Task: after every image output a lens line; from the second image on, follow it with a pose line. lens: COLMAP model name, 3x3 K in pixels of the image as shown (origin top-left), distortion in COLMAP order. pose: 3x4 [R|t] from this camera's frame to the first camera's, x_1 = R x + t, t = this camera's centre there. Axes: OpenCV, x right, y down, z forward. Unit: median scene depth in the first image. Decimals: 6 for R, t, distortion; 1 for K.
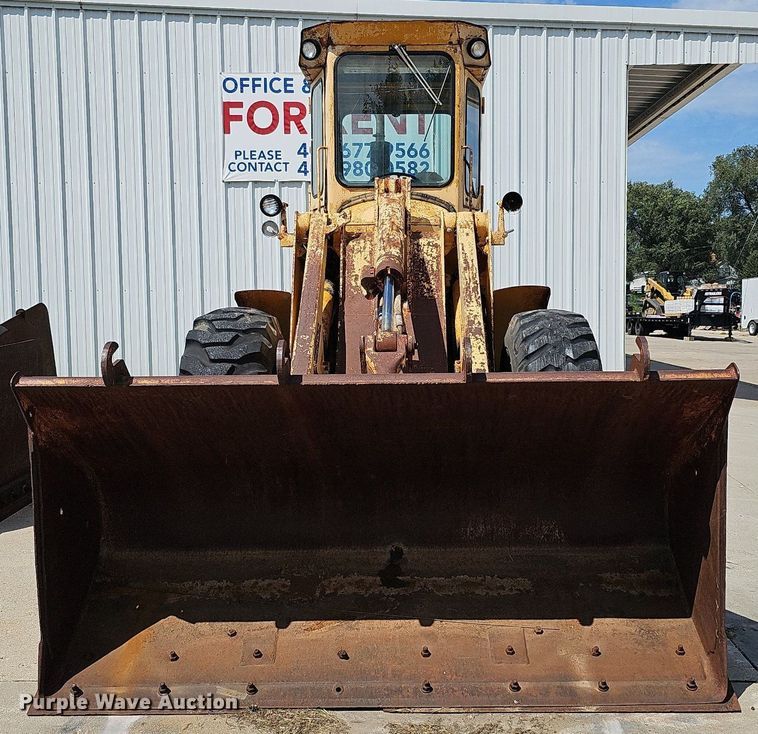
lens RADIAL K [[920.0, 0, 381.7], [0, 920.0, 361.5], [0, 0, 1]] dist [0.049095, 0.000000]
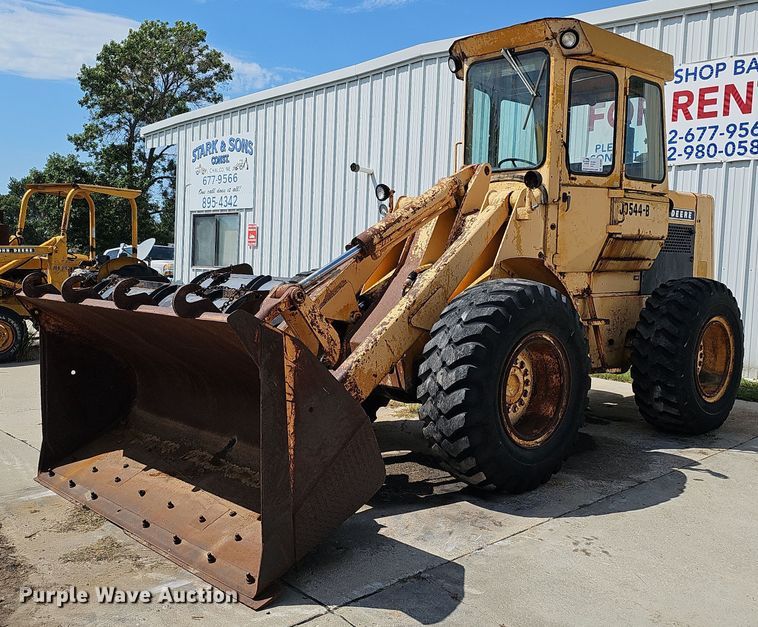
lens RADIAL K [[777.4, 0, 365.5], [0, 777.4, 330.3], [0, 0, 1]] dist [0.019847, 0.000000]
pose [[0.695350, 0.086356, -0.713464, 0.360001], [-0.086671, 0.995585, 0.036033, -0.006635], [0.713426, 0.036782, 0.699765, 0.118524]]
